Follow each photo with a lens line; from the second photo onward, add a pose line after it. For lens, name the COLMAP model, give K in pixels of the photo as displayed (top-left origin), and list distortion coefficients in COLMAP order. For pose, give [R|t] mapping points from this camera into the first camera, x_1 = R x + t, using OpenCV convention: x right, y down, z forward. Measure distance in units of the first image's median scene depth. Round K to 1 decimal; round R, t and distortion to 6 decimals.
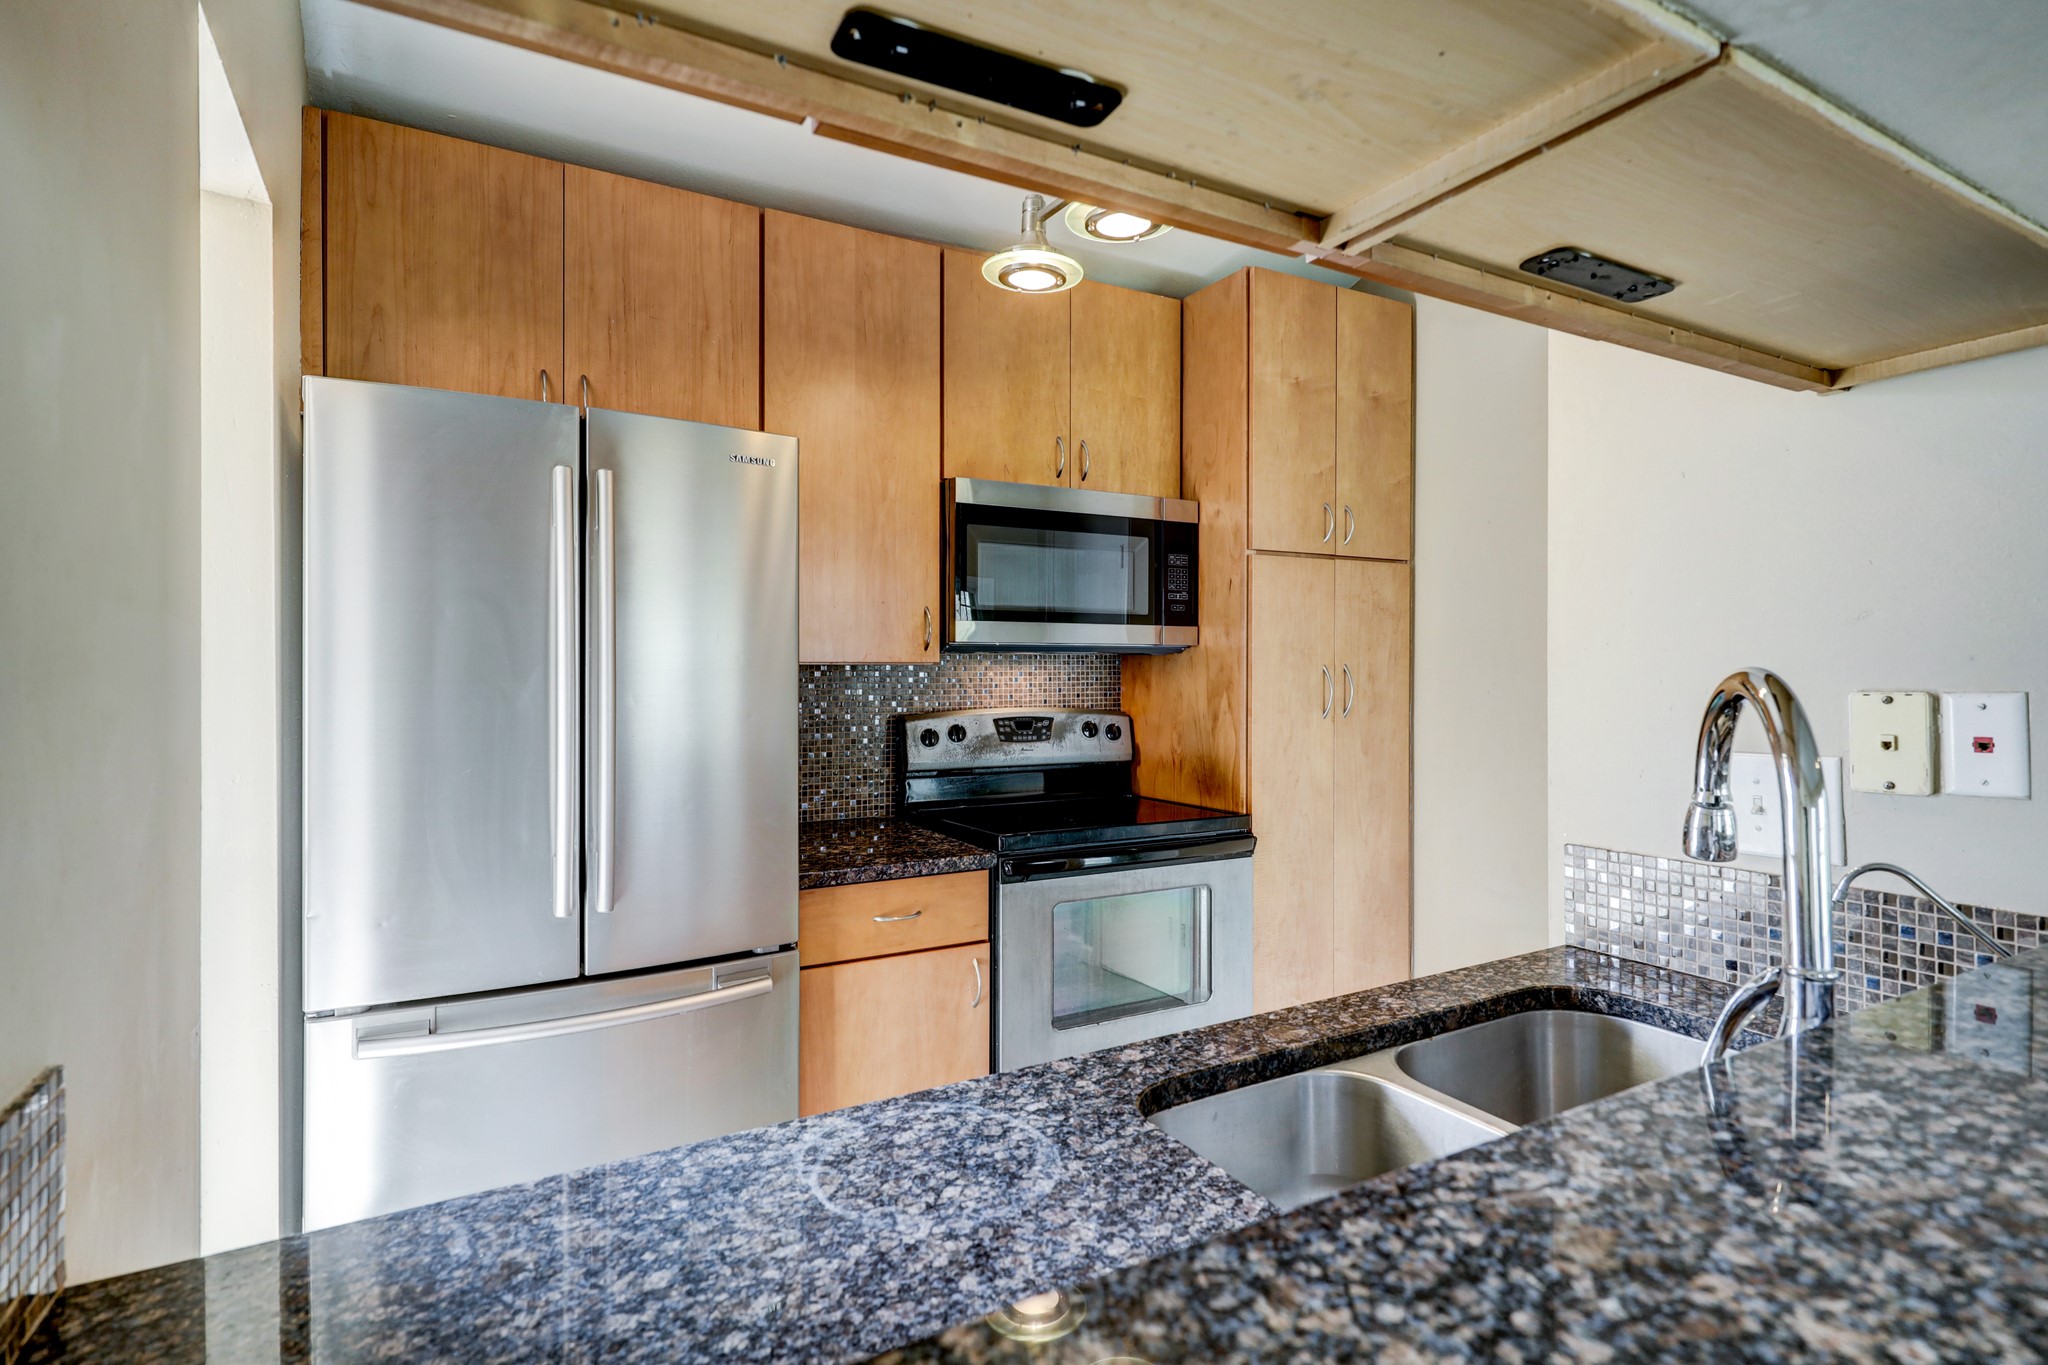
lens RADIAL K [[1006.8, 0, 1027.1], [0, 1006.8, 670.8], [0, 0, 1]] dist [0.001760, 0.000093]
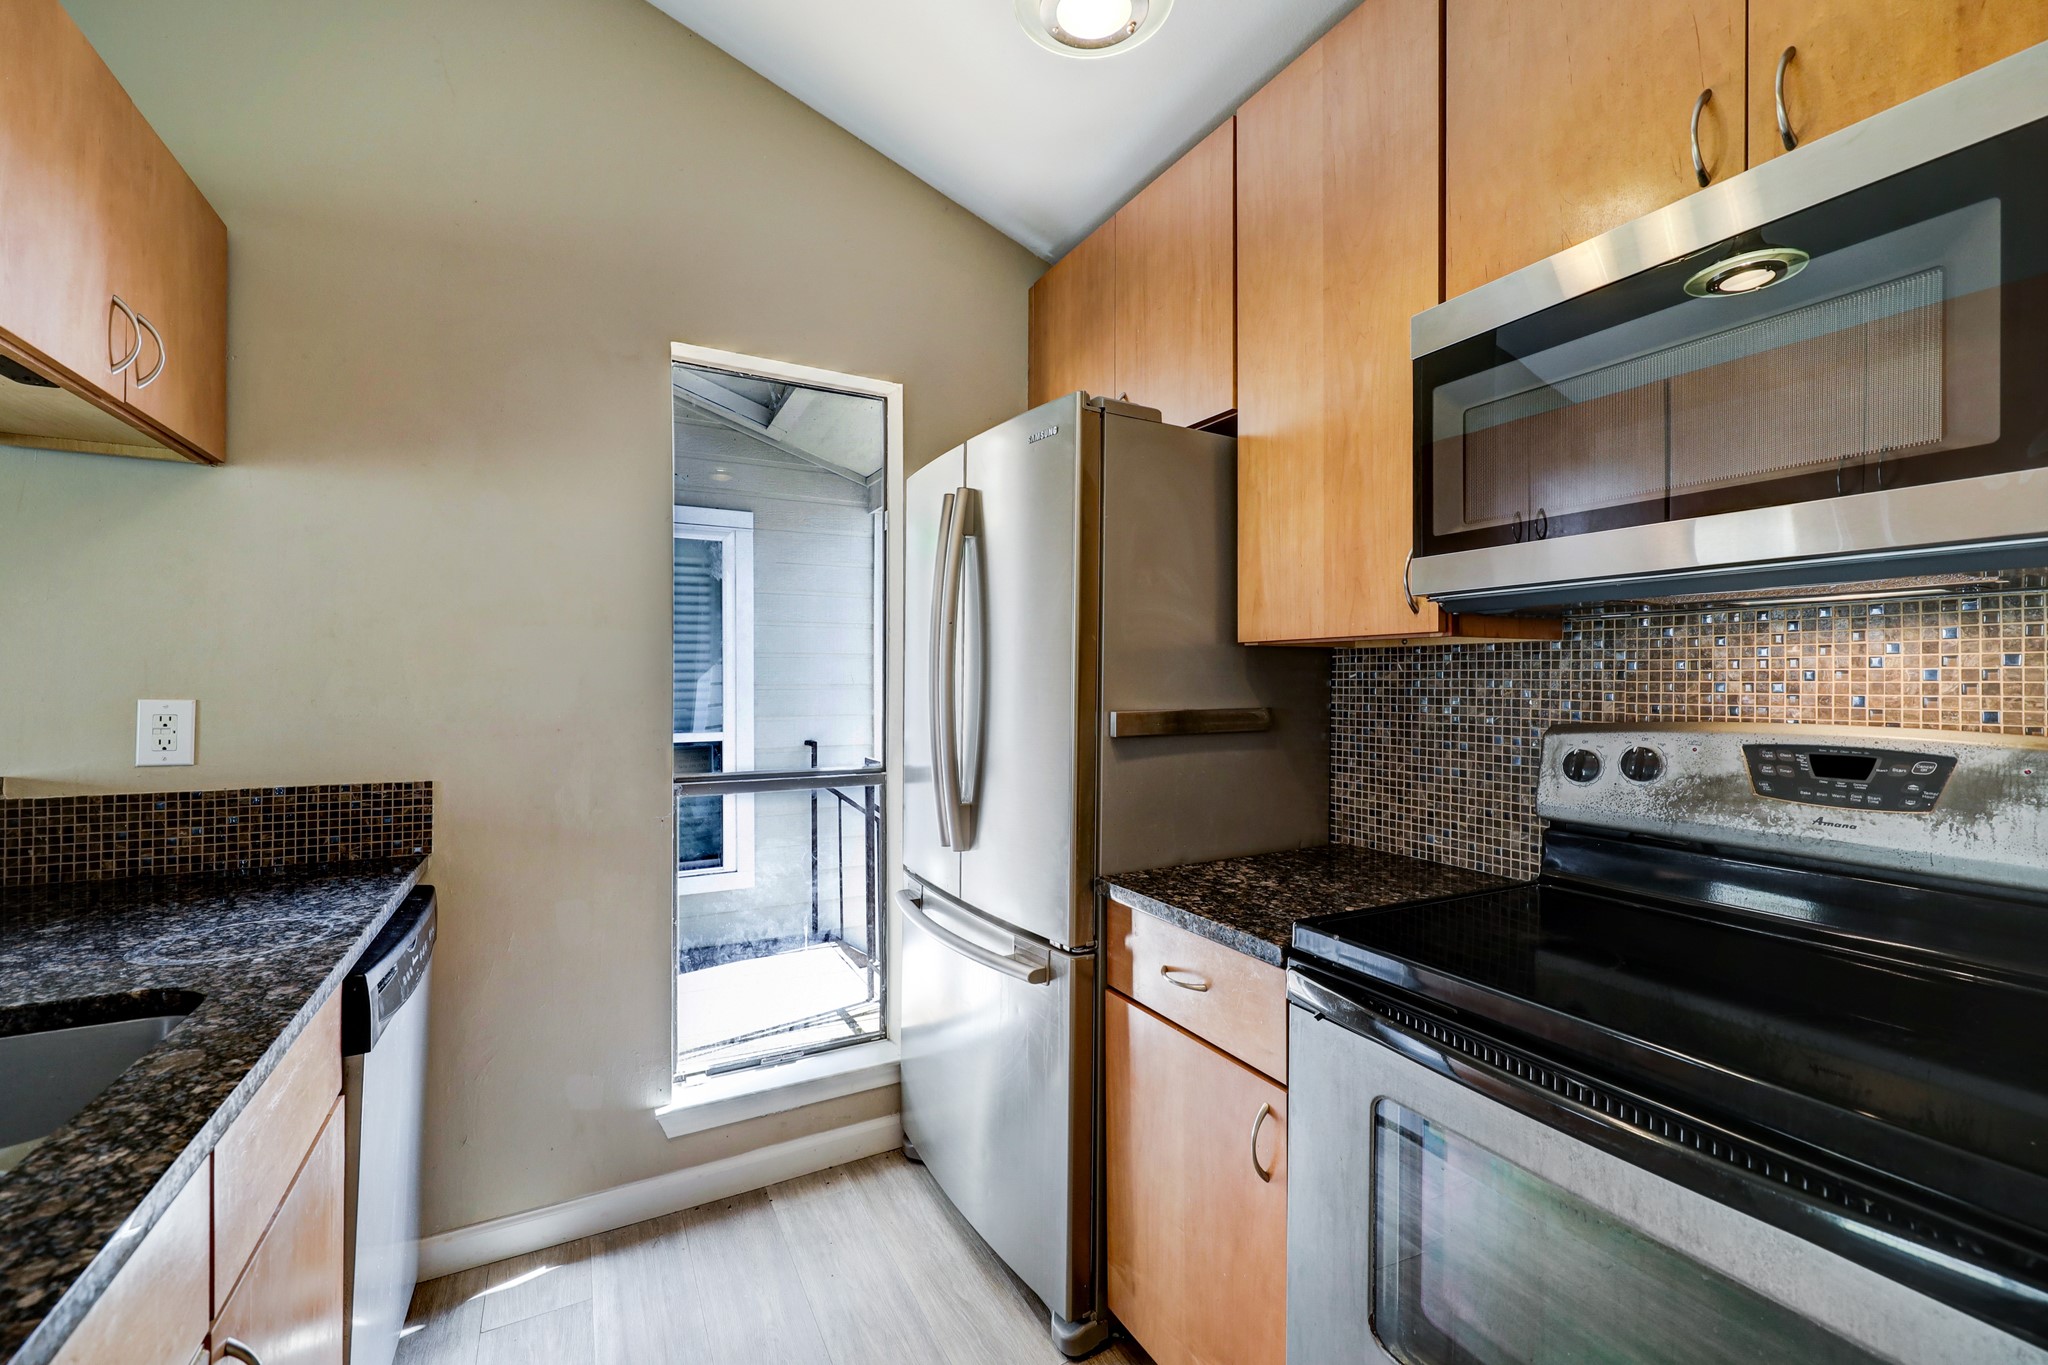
lens RADIAL K [[846.6, 0, 1027.8], [0, 846.6, 679.1], [0, 0, 1]] dist [0.003408, -0.000019]
pose [[-0.009881, -0.001521, -0.999950, 0.393921], [-0.004916, 0.999987, -0.001473, 0.020593], [0.999939, 0.004902, -0.009889, 0.712640]]
